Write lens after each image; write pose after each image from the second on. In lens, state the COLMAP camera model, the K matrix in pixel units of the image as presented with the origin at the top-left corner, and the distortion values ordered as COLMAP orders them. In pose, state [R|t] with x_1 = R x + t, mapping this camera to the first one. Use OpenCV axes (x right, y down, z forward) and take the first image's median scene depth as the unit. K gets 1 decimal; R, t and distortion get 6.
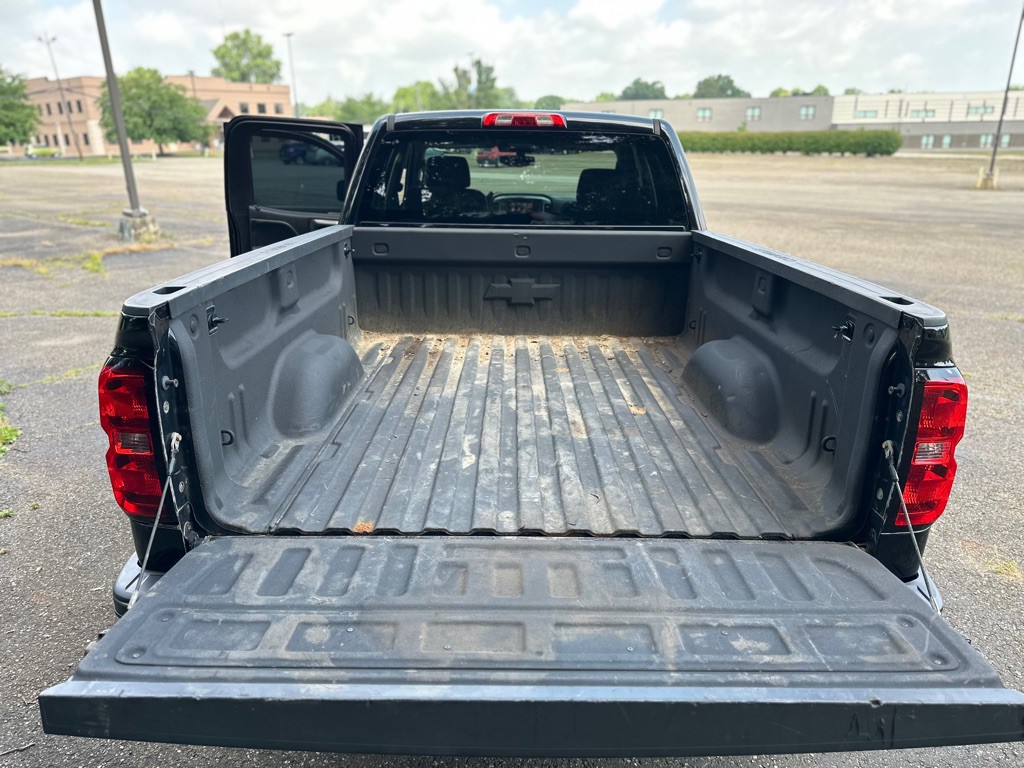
lens RADIAL K [[721.4, 0, 522.3], [0, 721.4, 384.2], [0, 0, 1]] dist [0.021622, -0.040163]
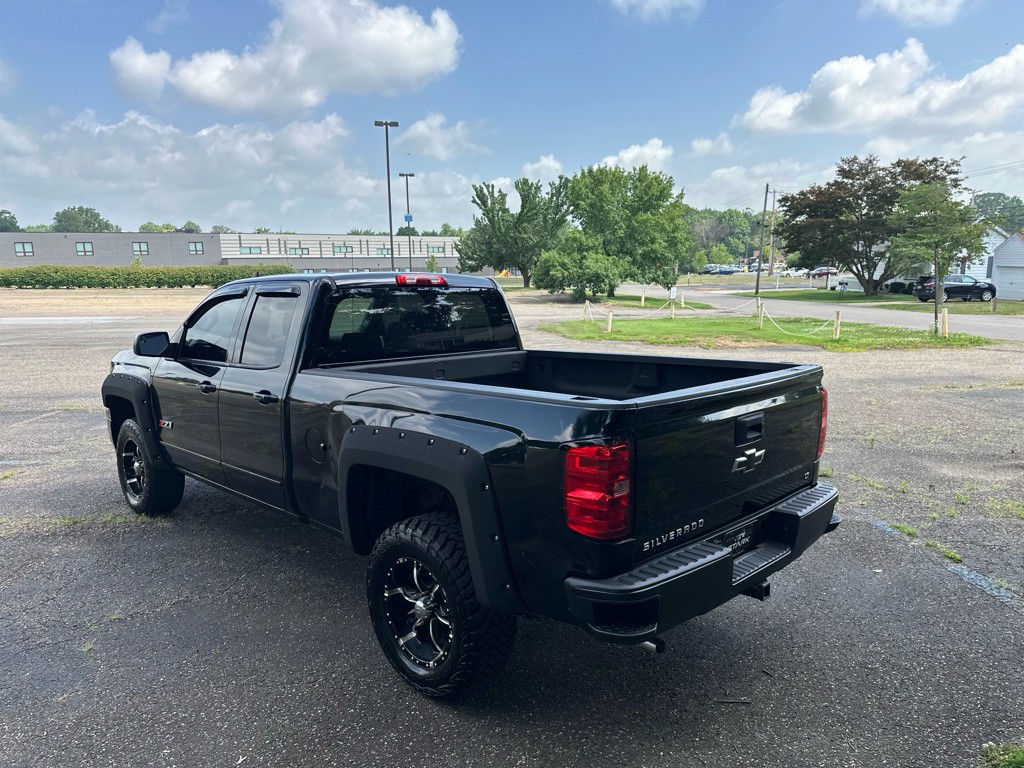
lens RADIAL K [[721.4, 0, 510.2], [0, 721.4, 382.5], [0, 0, 1]] dist [0.021622, -0.040163]
pose [[0.705928, -0.109304, 0.699799, -0.068830], [0.229516, 0.970010, -0.080018, -0.003704], [-0.670066, 0.217102, 0.709844, 0.003312]]
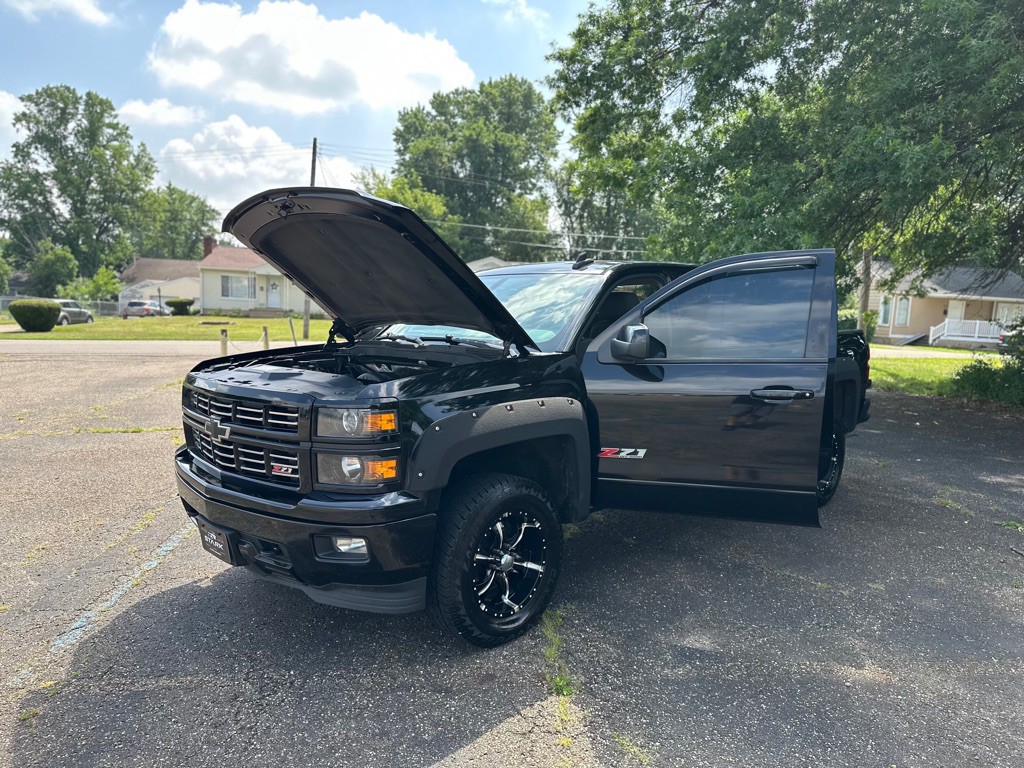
lens RADIAL K [[716.2, 0, 504.7], [0, 716.2, 388.8], [0, 0, 1]] dist [0.021073, -0.033911]
pose [[-0.720609, -0.094843, 0.686825, -0.075778], [0.186445, 0.927605, 0.323708, -0.060815], [-0.667804, 0.361321, -0.650757, 0.205865]]
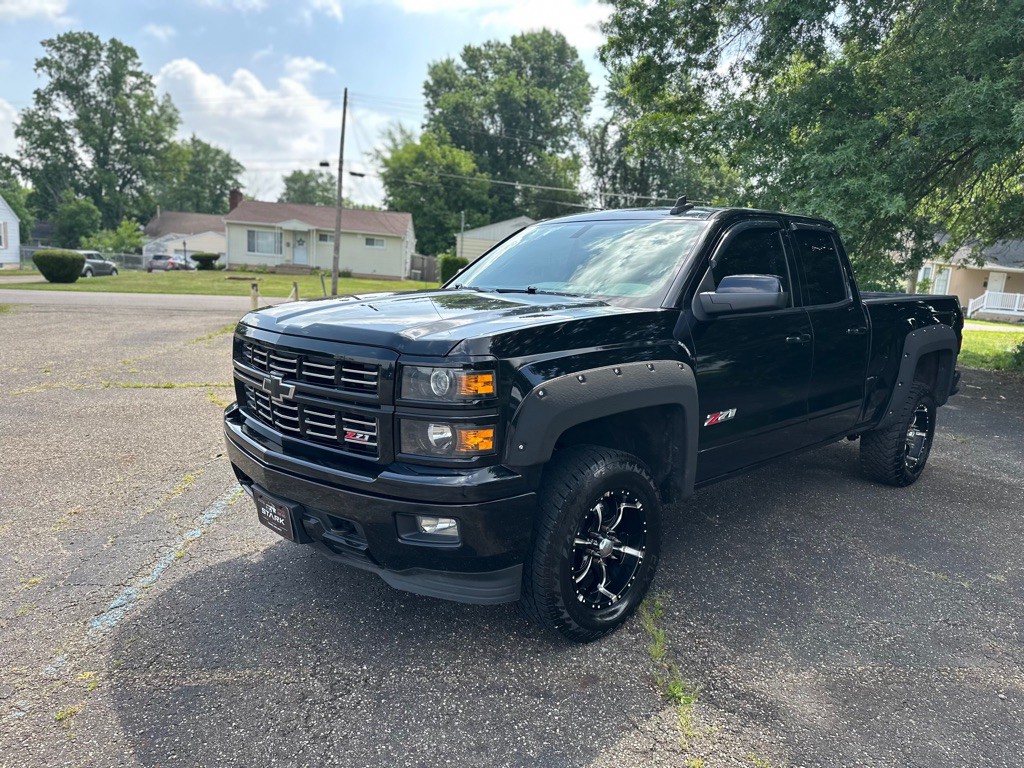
lens RADIAL K [[716.2, 0, 523.4], [0, 716.2, 389.9], [0, 0, 1]] dist [0.021073, -0.033911]
pose [[-0.714225, -0.147206, 0.684261, -0.061913], [0.166948, 0.913584, 0.370800, -0.058144], [-0.679714, 0.379071, -0.627929, 0.204252]]
